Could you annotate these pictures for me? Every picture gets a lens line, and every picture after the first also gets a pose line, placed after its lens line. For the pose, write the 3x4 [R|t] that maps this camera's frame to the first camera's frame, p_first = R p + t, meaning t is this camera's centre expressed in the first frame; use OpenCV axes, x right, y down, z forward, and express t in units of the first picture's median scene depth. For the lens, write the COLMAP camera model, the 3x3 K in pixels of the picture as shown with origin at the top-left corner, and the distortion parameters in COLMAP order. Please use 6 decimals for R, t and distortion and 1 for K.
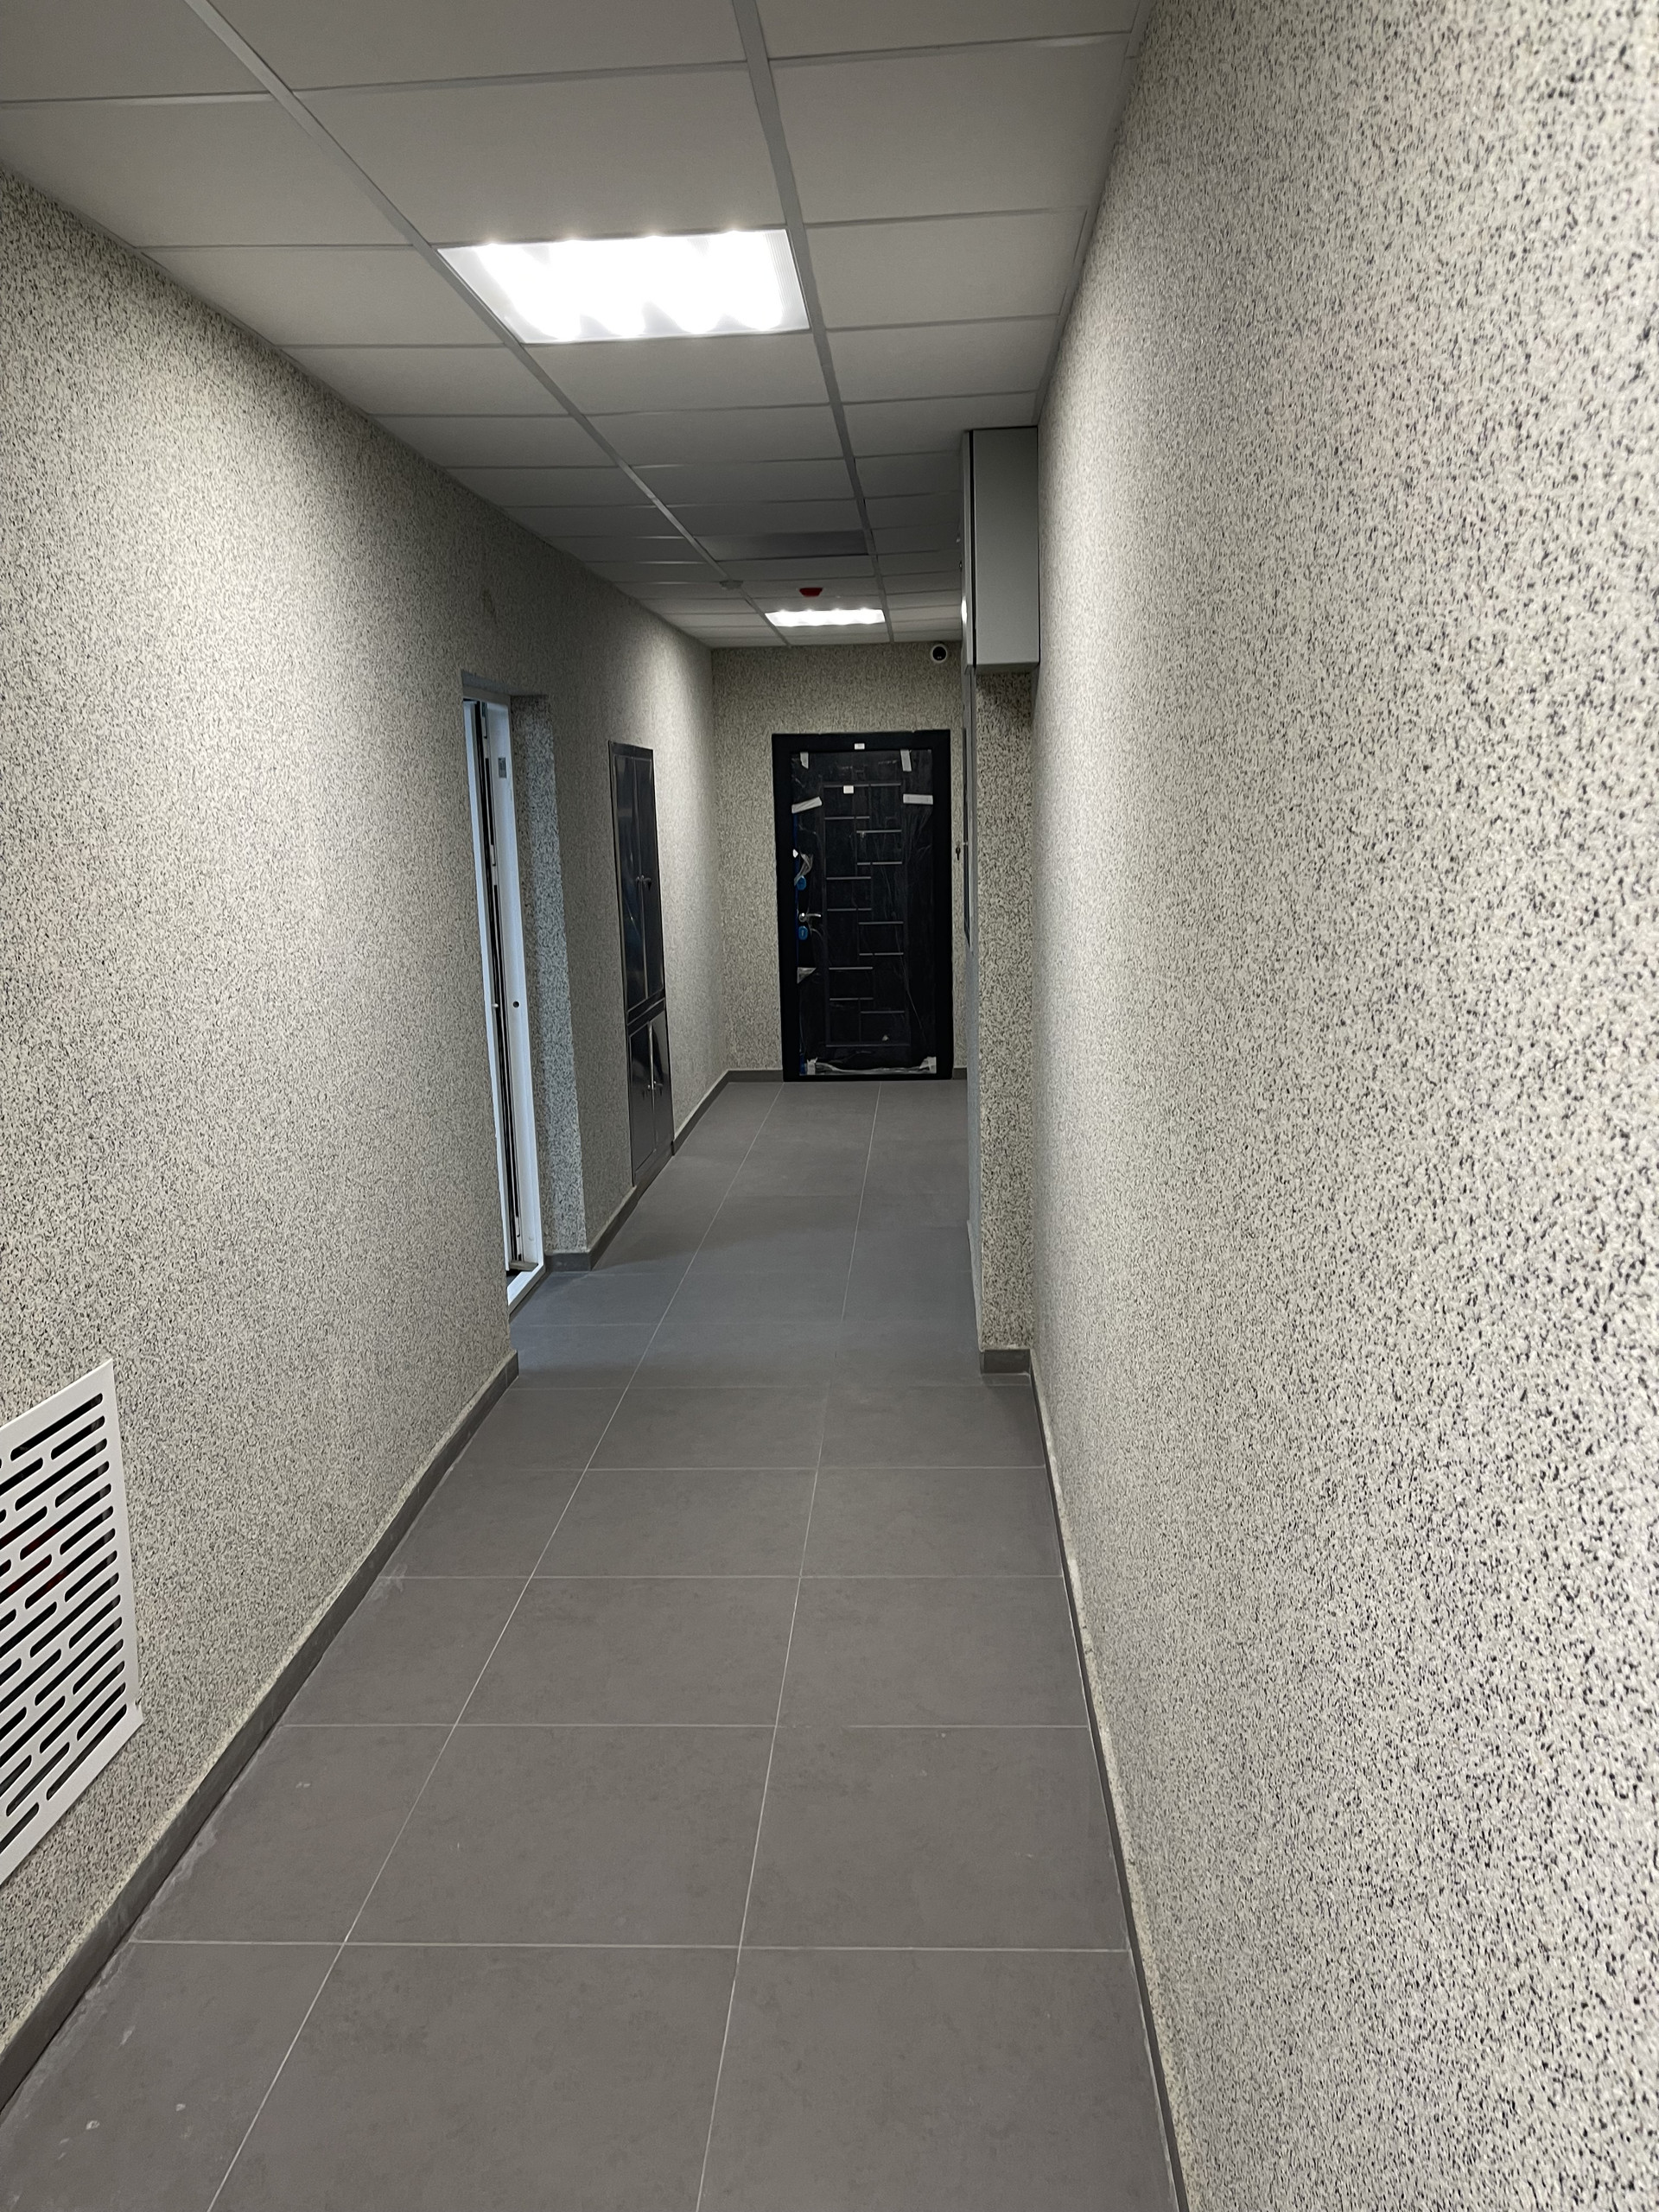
lens RADIAL K [[1618.9, 0, 829.1], [0, 1618.9, 1108.9], [0, 0, 1]] dist [0.039465, -0.000183]
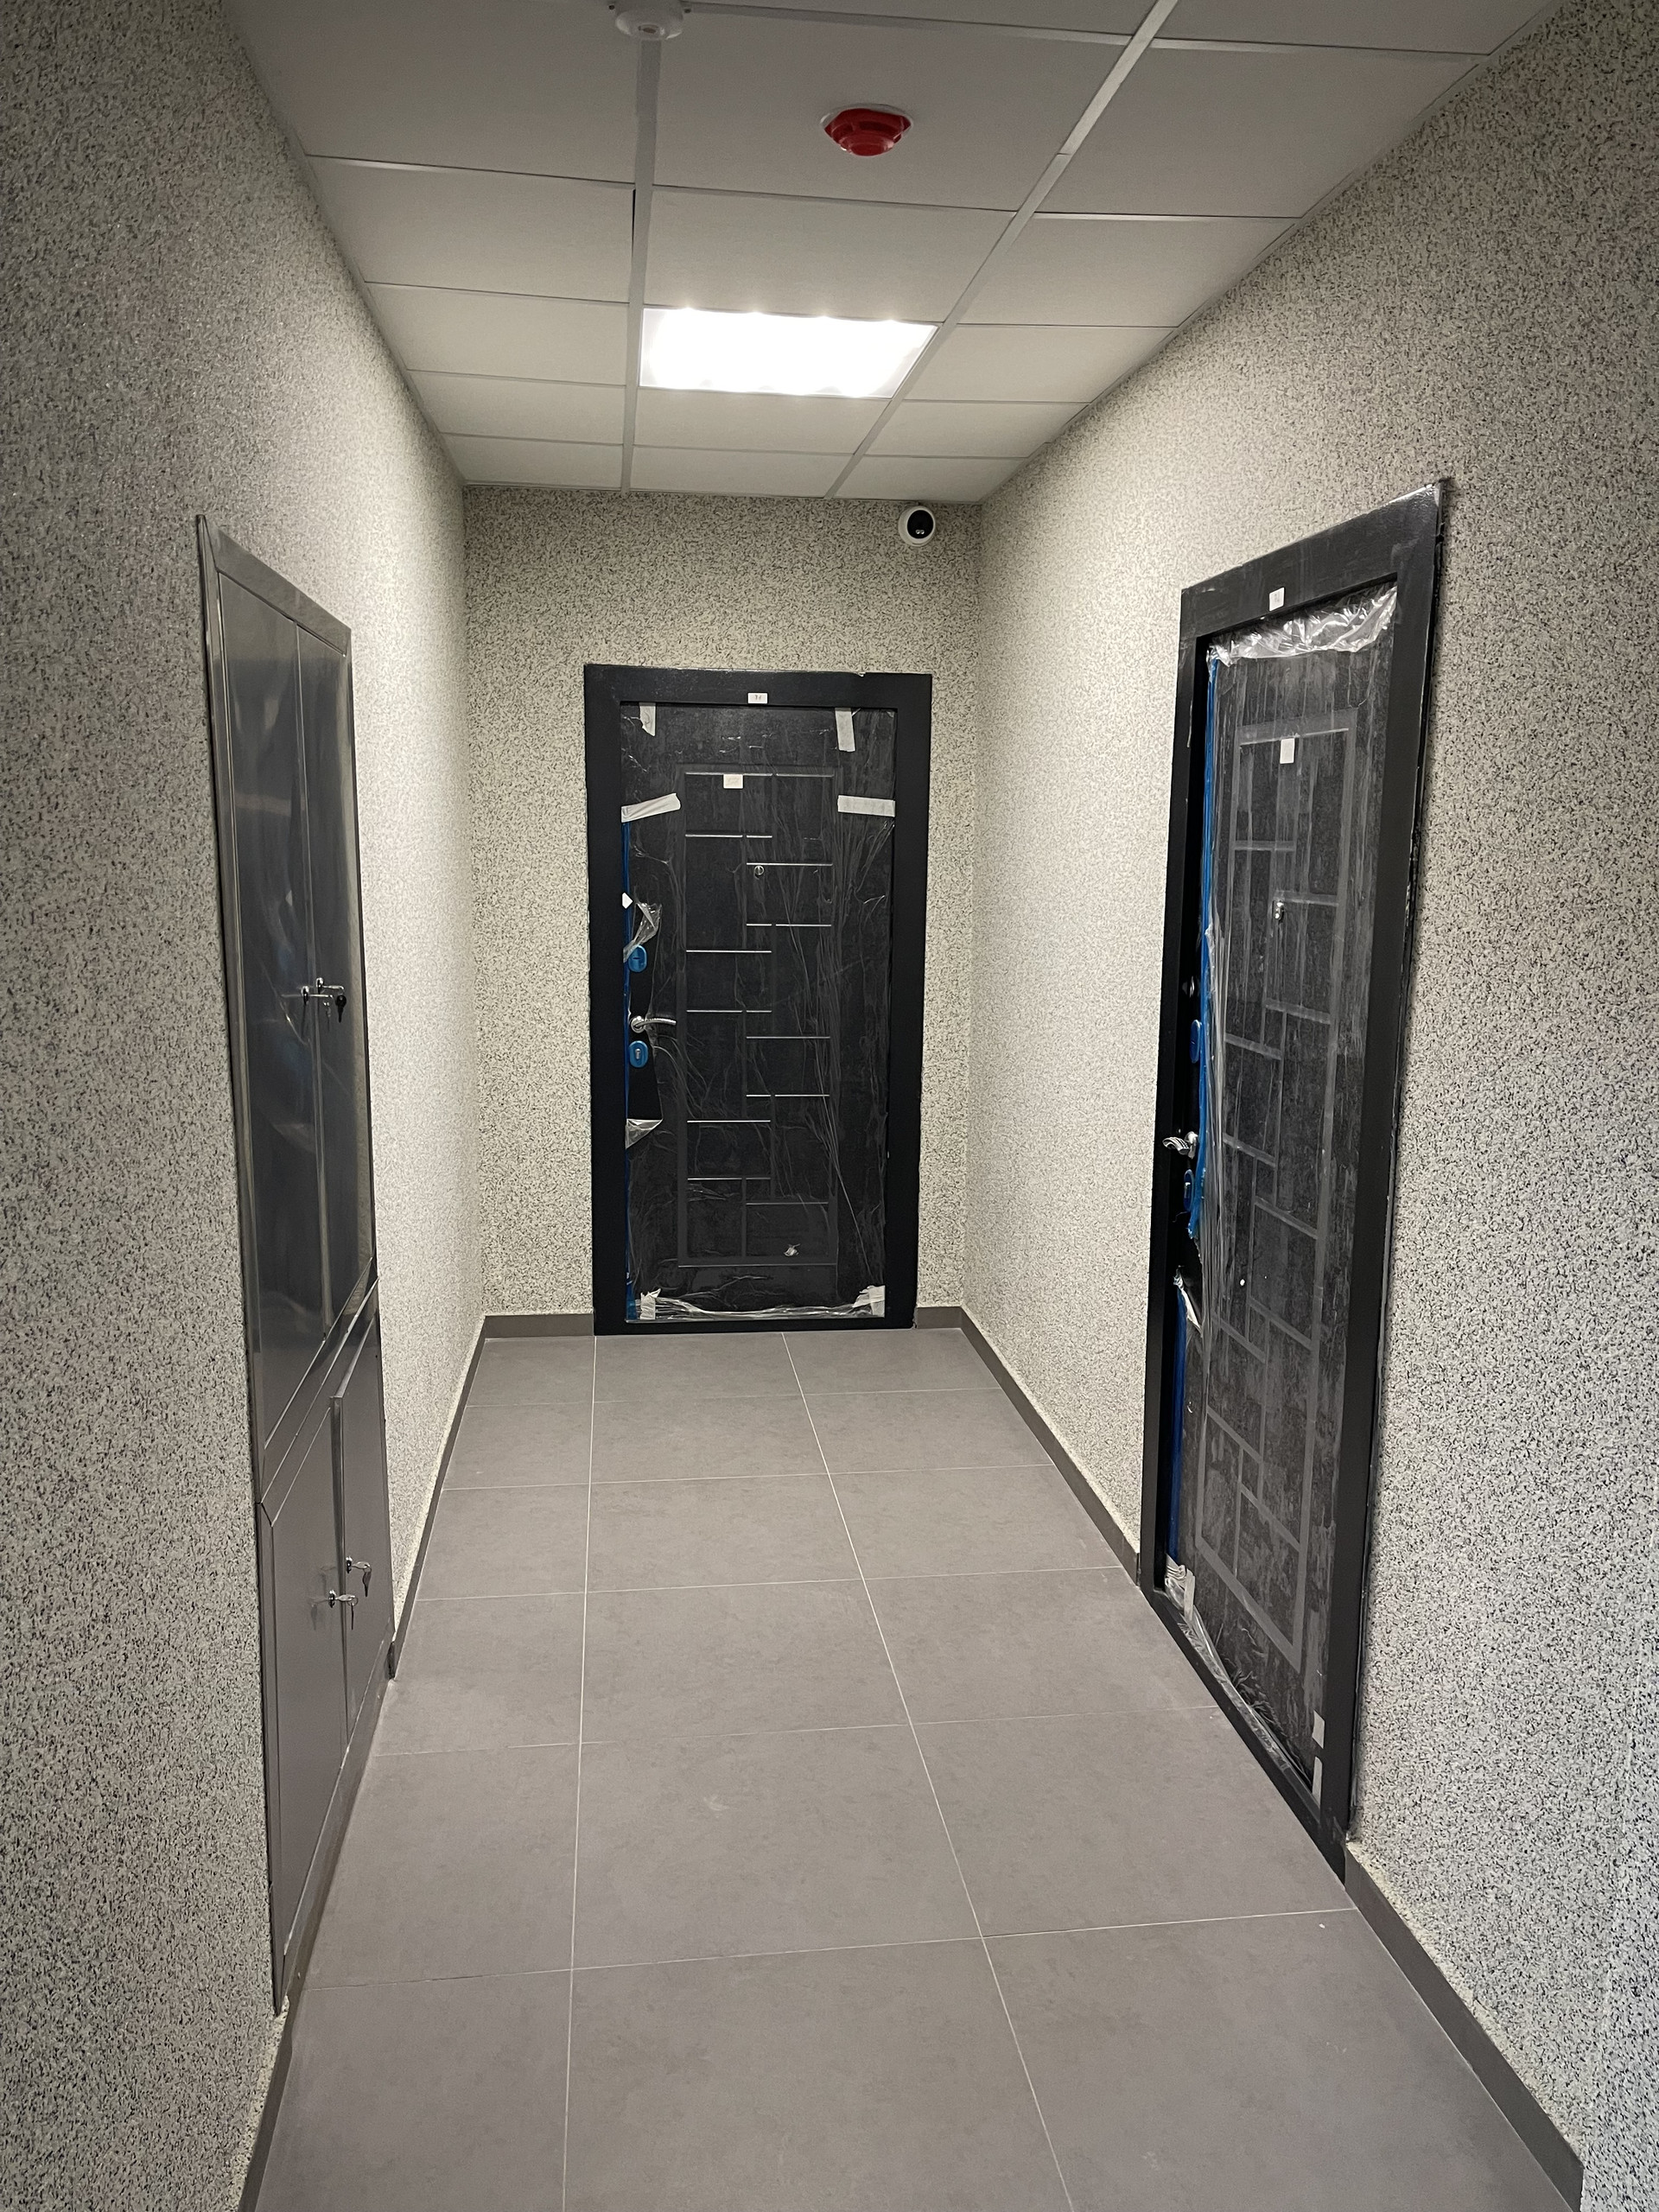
lens RADIAL K [[1618.9, 0, 830.7], [0, 1618.9, 1101.3], [0, 0, 1]] dist [0.039465, -0.000183]
pose [[0.980862, 0.005649, 0.194623, -0.057232], [-0.004863, 0.999978, -0.004517, -0.092620], [-0.194645, 0.003484, 0.980868, 0.486473]]
